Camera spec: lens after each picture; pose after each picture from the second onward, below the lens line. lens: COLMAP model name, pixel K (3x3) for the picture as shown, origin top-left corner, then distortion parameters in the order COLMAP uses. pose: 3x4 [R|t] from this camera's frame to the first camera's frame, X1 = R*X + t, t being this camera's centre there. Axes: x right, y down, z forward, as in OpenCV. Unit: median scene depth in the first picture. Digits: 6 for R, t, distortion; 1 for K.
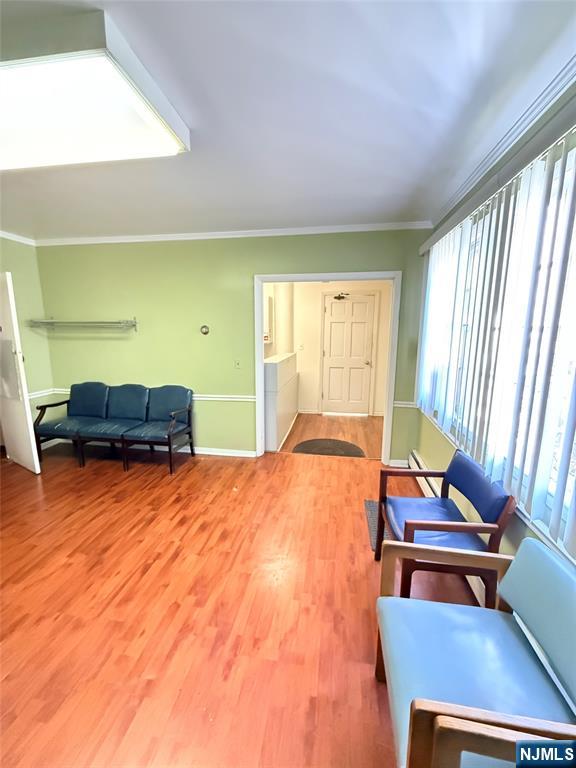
lens RADIAL K [[306.5, 0, 288.0], [0, 306.5, 384.0], [0, 0, 1]] dist [0.001146, -0.000175]
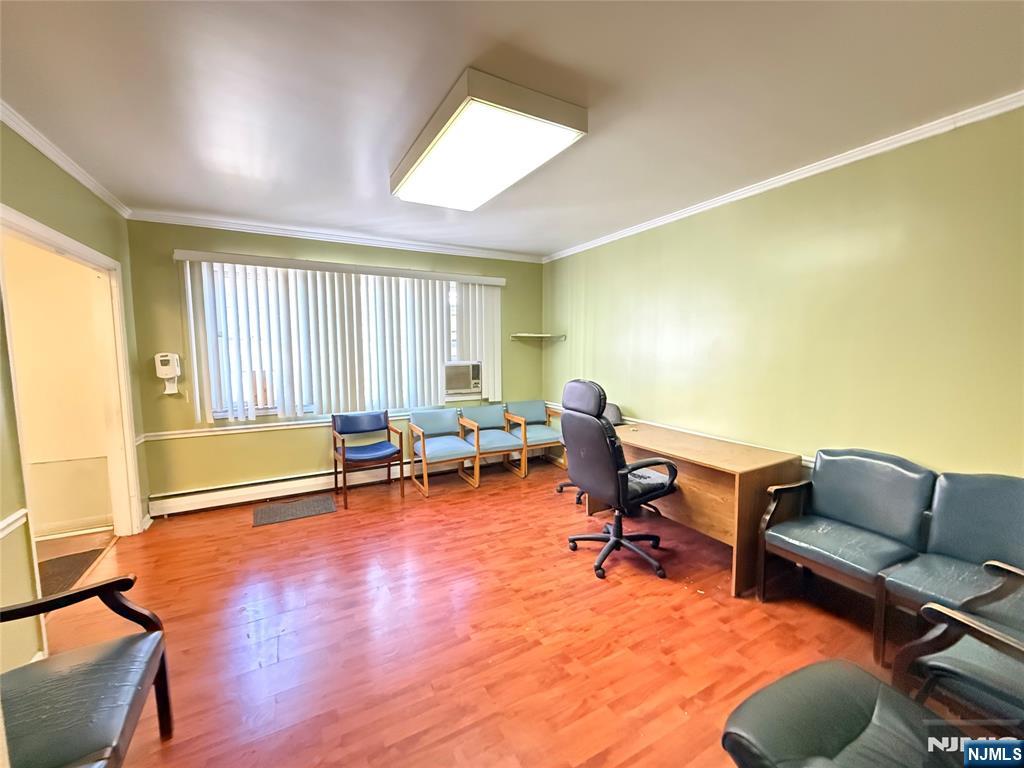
lens RADIAL K [[408.6, 0, 509.0], [0, 408.6, 386.7], [0, 0, 1]] dist [0.001146, -0.000175]
pose [[-0.614864, -0.077520, 0.784814, -1.235015], [0.147360, 0.966337, 0.210900, -0.177415], [-0.774743, 0.245325, -0.582742, 1.109988]]
